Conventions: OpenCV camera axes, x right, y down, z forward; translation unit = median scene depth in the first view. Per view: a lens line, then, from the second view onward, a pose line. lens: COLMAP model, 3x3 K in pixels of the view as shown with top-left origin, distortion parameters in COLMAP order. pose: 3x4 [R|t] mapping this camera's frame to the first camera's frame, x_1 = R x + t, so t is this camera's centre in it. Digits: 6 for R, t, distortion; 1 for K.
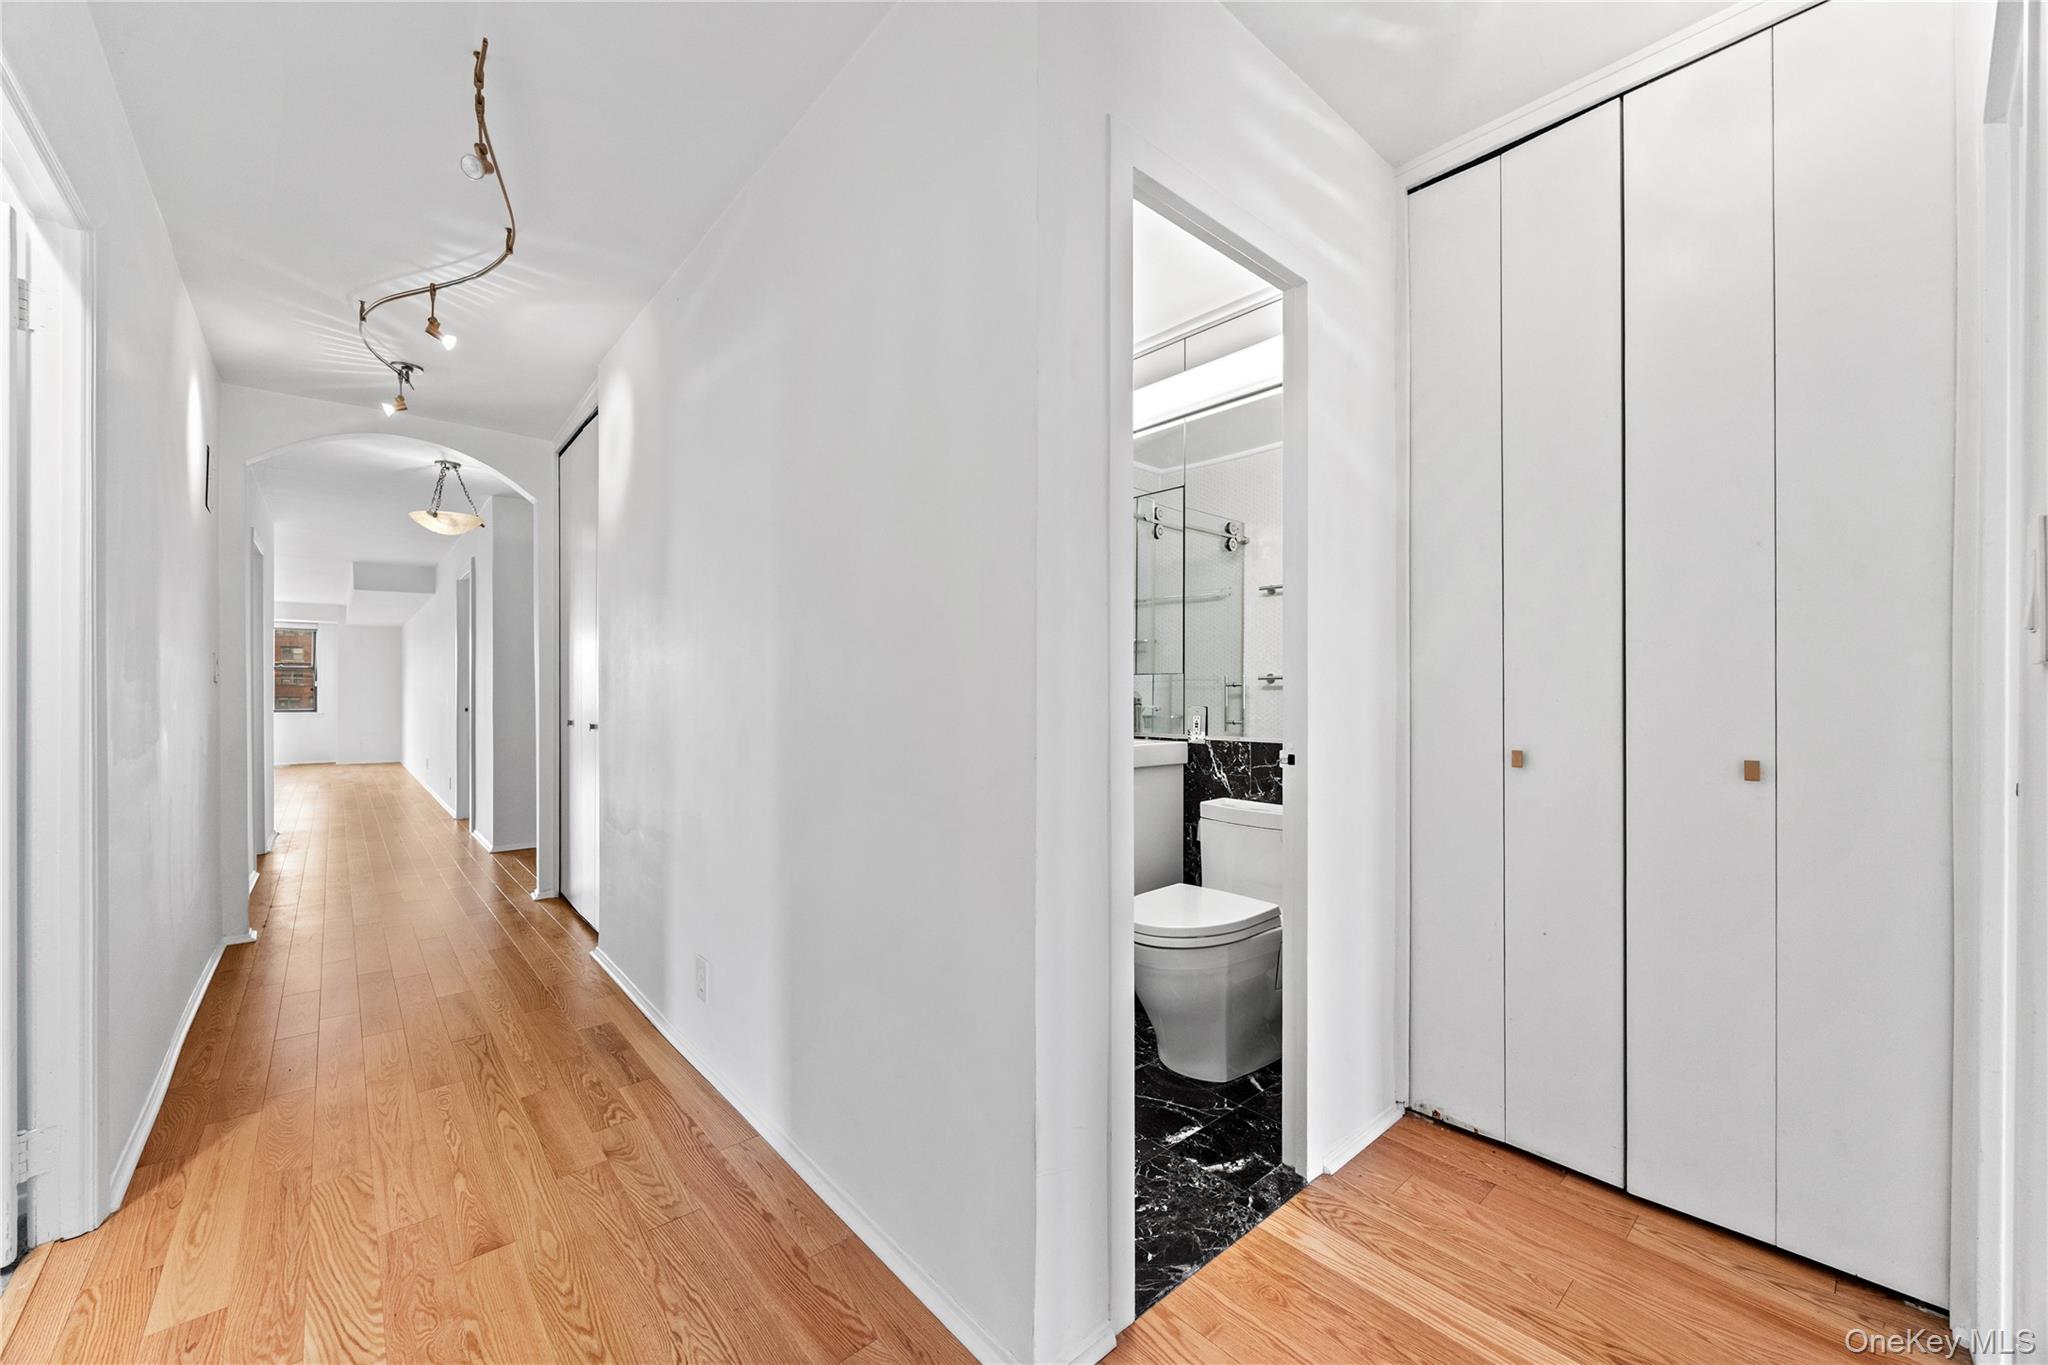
lens RADIAL K [[778.8, 0, 1040.2], [0, 778.8, 693.3], [0, 0, 1]] dist [0.000293, -0.000075]
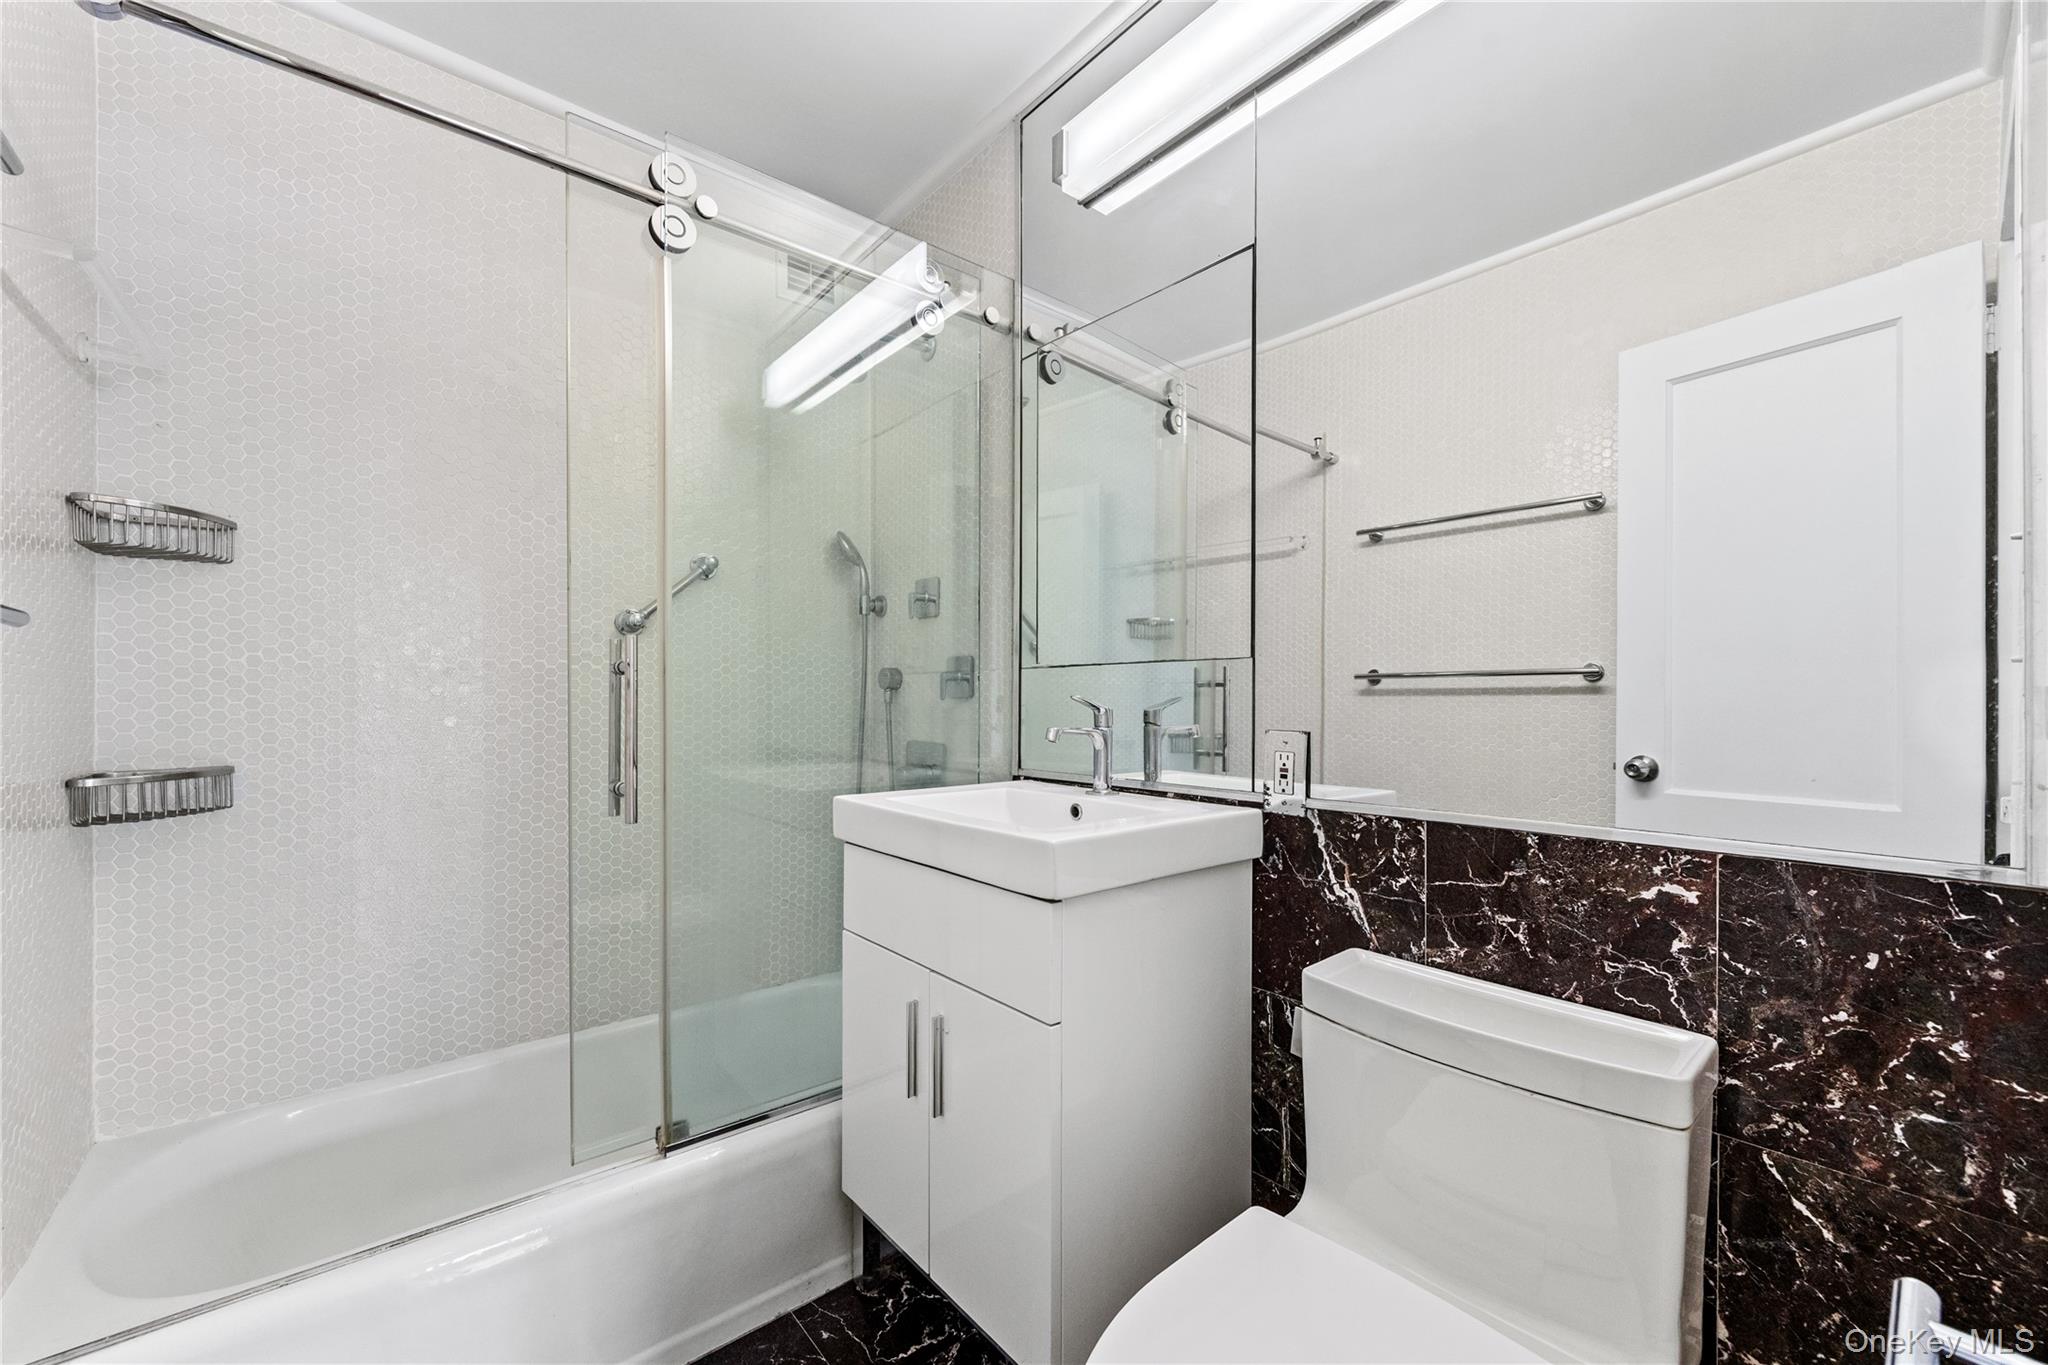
lens RADIAL K [[800.2, 0, 1000.6], [0, 800.2, 690.3], [0, 0, 1]] dist [-0.002453, -0.000414]
pose [[0.996966, 0.004008, -0.077733, 0.076063], [-0.004804, 0.999938, -0.010055, -0.000575], [0.077688, 0.010398, 0.996924, 0.538390]]
